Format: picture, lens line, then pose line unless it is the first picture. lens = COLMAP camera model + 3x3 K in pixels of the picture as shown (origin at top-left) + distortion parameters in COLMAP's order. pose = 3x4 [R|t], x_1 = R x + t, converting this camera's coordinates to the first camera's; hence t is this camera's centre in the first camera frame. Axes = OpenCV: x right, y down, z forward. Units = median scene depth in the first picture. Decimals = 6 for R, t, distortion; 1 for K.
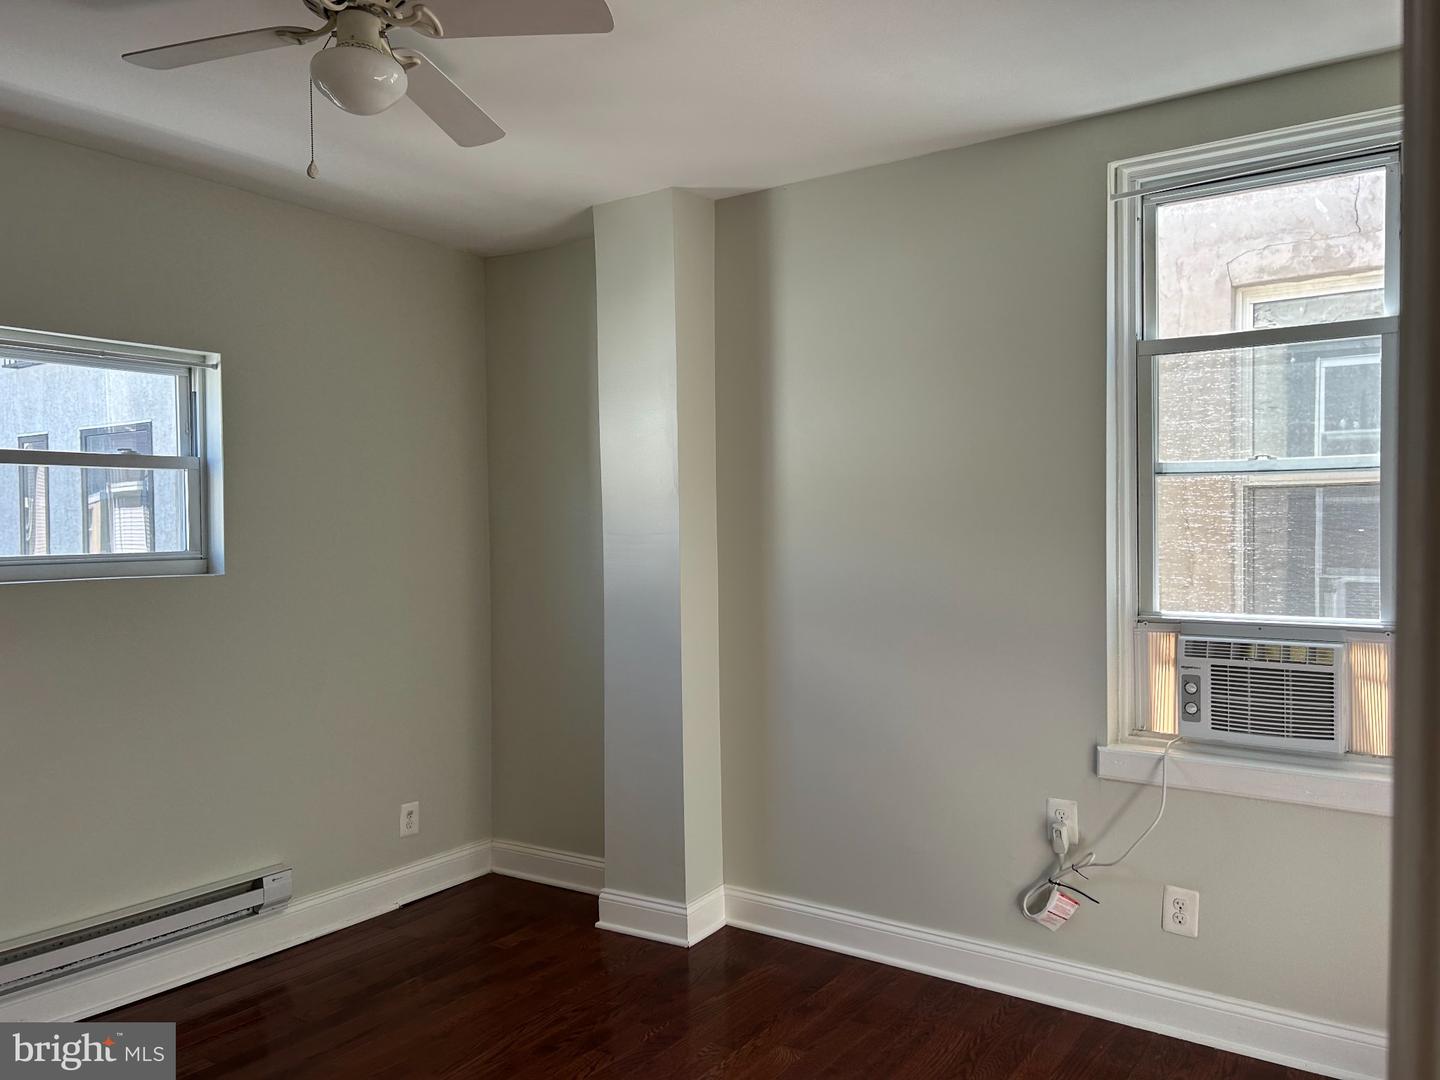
lens RADIAL K [[1077.1, 0, 723.6], [0, 1077.1, 553.2], [0, 0, 1]] dist [0.059783, -0.056834]
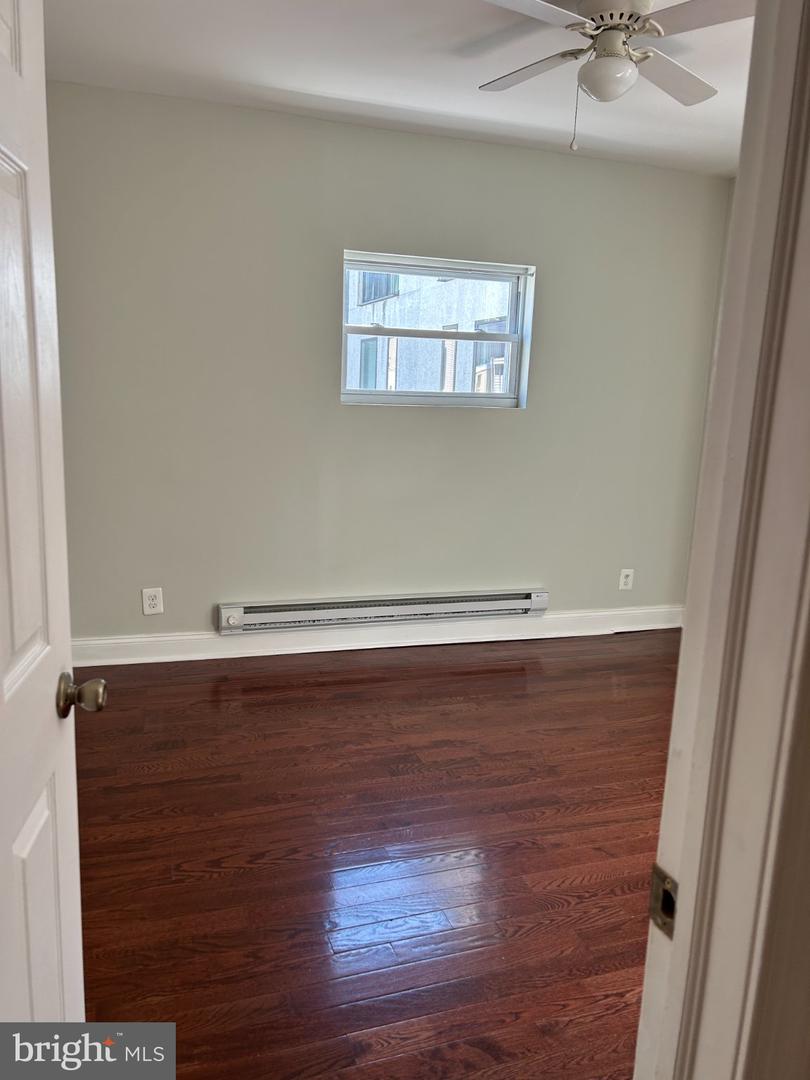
lens RADIAL K [[807.9, 0, 402.5], [0, 807.9, 540.2], [0, 0, 1]] dist [0.059783, -0.056834]
pose [[0.808805, 0.144384, -0.570077, 0.113741], [-0.056261, 0.983943, 0.169383, 0.019042], [0.585380, -0.104925, 0.803941, -0.105908]]
